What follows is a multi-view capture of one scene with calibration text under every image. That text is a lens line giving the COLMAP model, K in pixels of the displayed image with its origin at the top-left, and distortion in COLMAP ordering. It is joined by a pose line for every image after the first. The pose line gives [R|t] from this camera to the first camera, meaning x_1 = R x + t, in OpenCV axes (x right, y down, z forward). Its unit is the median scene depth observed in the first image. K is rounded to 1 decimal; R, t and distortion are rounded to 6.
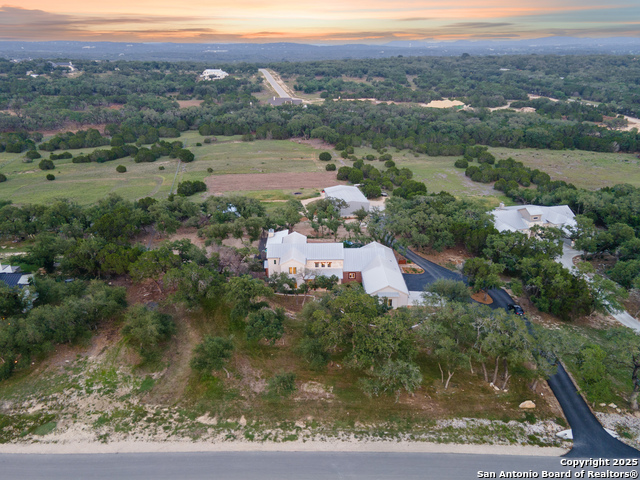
lens RADIAL K [[466.6, 0, 320.0], [0, 466.6, 240.0], [0, 0, 1]] dist [0.044984, 0.002035]
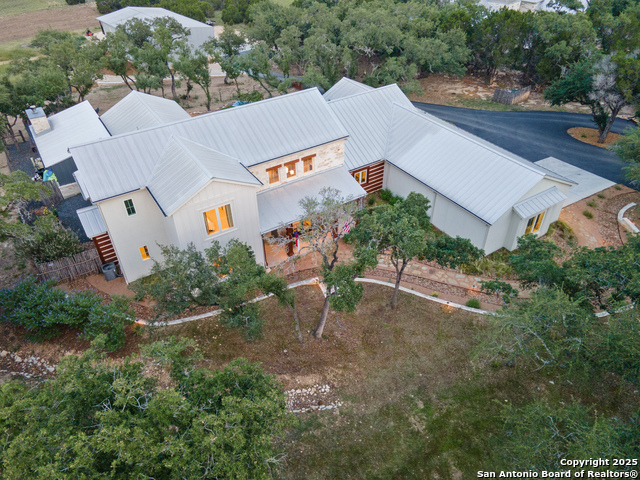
lens RADIAL K [[466.6, 0, 320.0], [0, 466.6, 240.0], [0, 0, 1]] dist [0.044984, 0.002035]
pose [[0.853440, -0.330224, 0.403227, -0.046097], [0.218454, 0.929072, 0.298503, 0.003294], [-0.473199, -0.166668, 0.865046, 0.278528]]
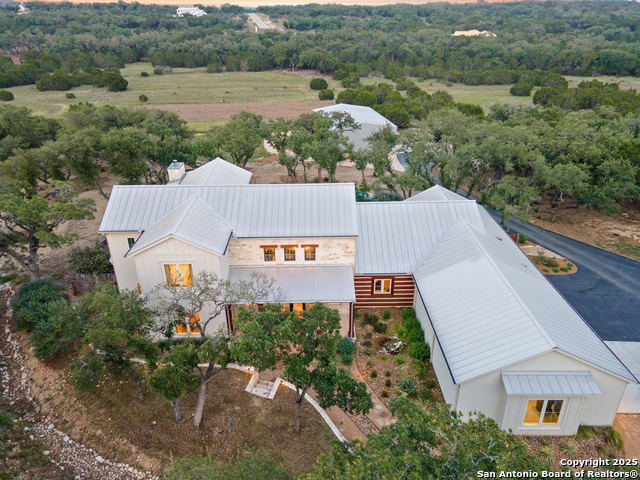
lens RADIAL K [[466.6, 0, 320.0], [0, 466.6, 240.0], [0, 0, 1]] dist [0.044984, 0.002035]
pose [[0.999989, -0.004180, 0.001953, 0.010094], [0.004061, 0.998350, 0.057277, 0.010681], [-0.002190, -0.057268, 0.998356, 0.271344]]
